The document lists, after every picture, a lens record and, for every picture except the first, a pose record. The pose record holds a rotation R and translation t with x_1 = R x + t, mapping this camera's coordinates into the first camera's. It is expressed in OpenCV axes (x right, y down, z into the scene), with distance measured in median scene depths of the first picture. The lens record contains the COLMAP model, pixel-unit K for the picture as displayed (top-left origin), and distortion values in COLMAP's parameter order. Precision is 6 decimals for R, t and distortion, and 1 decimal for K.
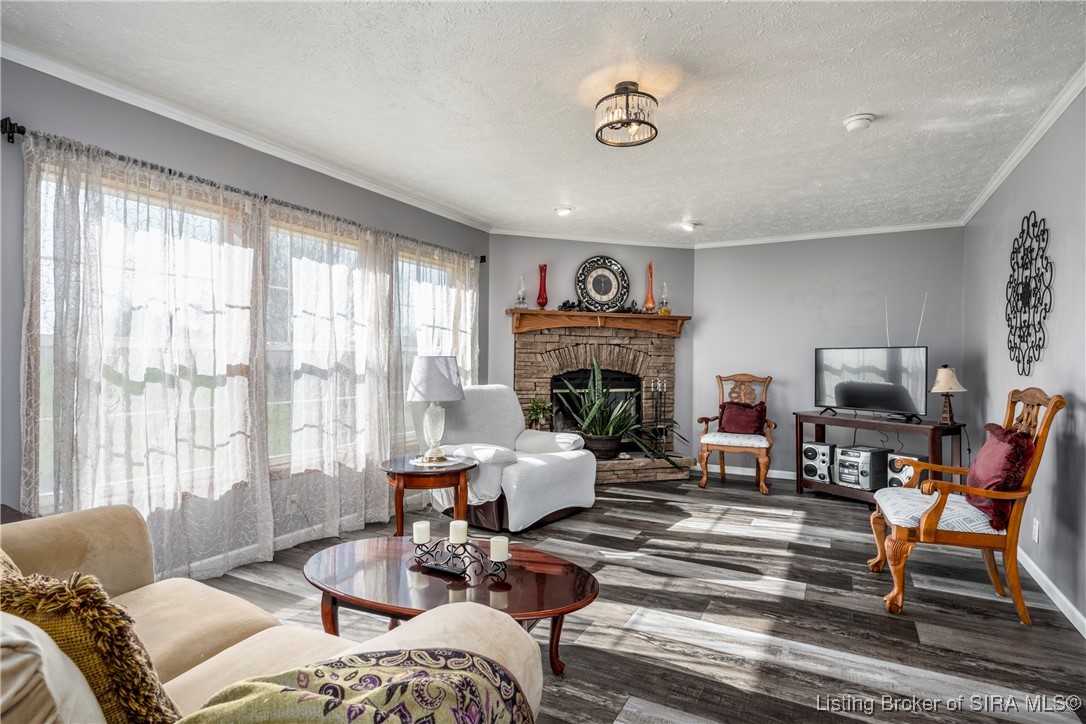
lens RADIAL K [[551.6, 0, 545.8], [0, 551.6, 363.9], [0, 0, 1]] dist [-0.000332, 0.001671]
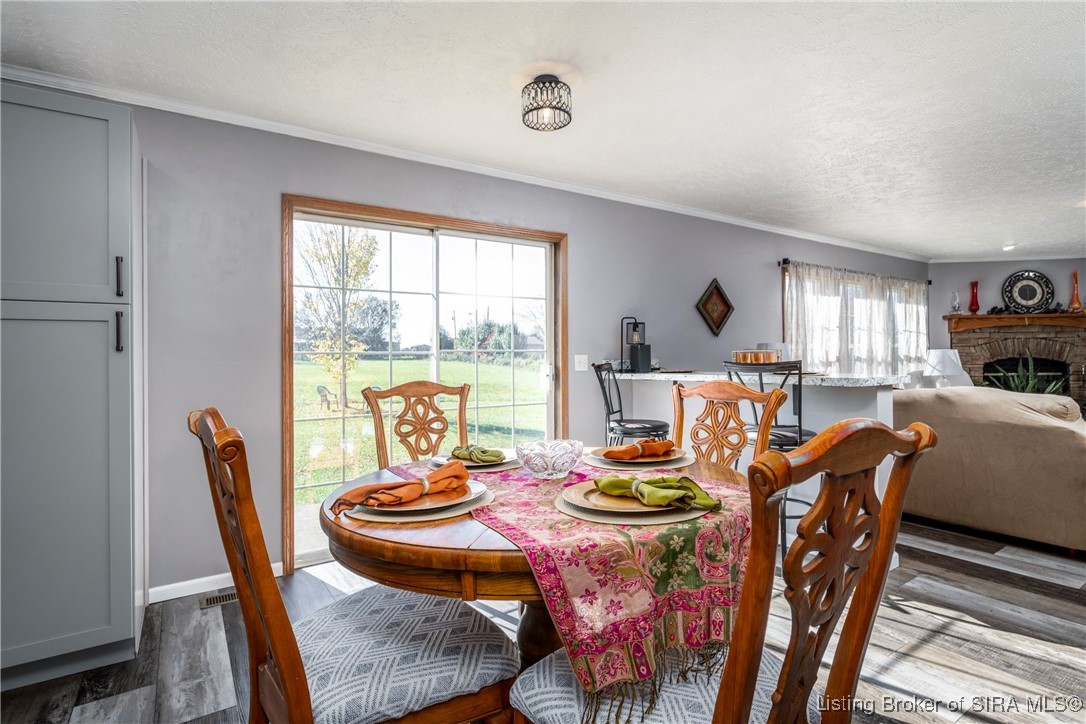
lens RADIAL K [[556.7, 0, 546.2], [0, 556.7, 356.8], [0, 0, 1]] dist [-0.004994, -0.000650]
pose [[0.881737, -0.021803, -0.471238, -0.295603], [0.014177, 0.999705, -0.019727, 0.018390], [0.471529, 0.010713, 0.881786, -0.708305]]
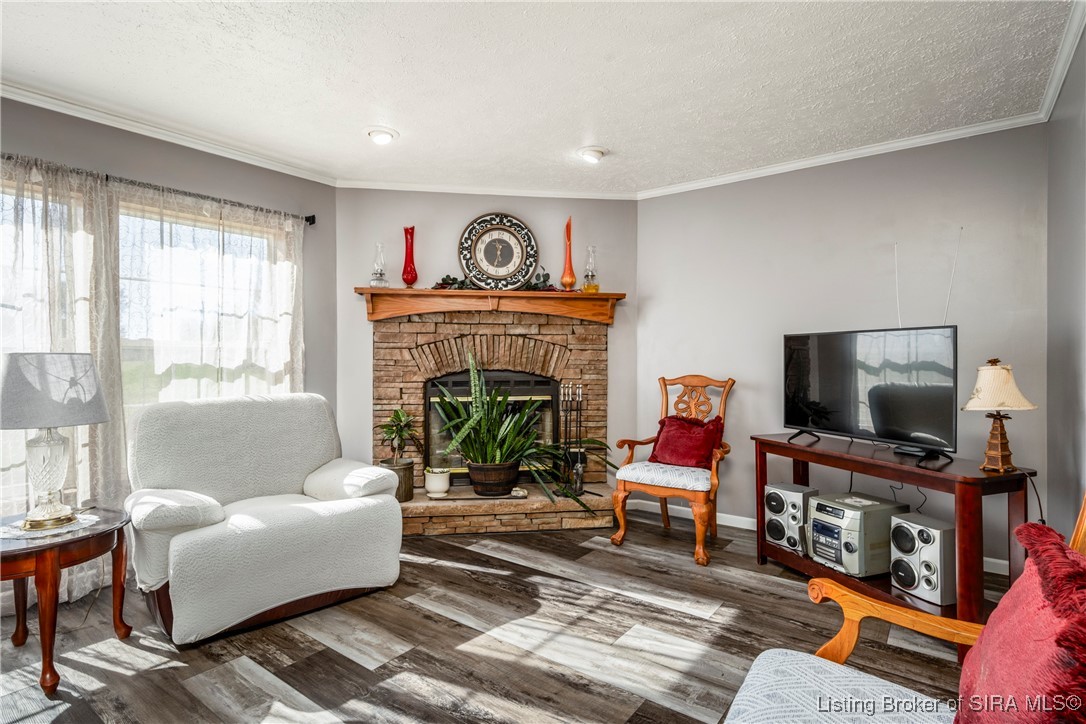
lens RADIAL K [[551.6, 0, 543.8], [0, 551.6, 361.7], [0, 0, 1]] dist [-0.000332, 0.001671]
pose [[0.989679, -0.008030, -0.143078, 0.273867], [0.008141, 0.999967, 0.000186, 0.000129], [0.143072, -0.001349, 0.989711, 0.302200]]
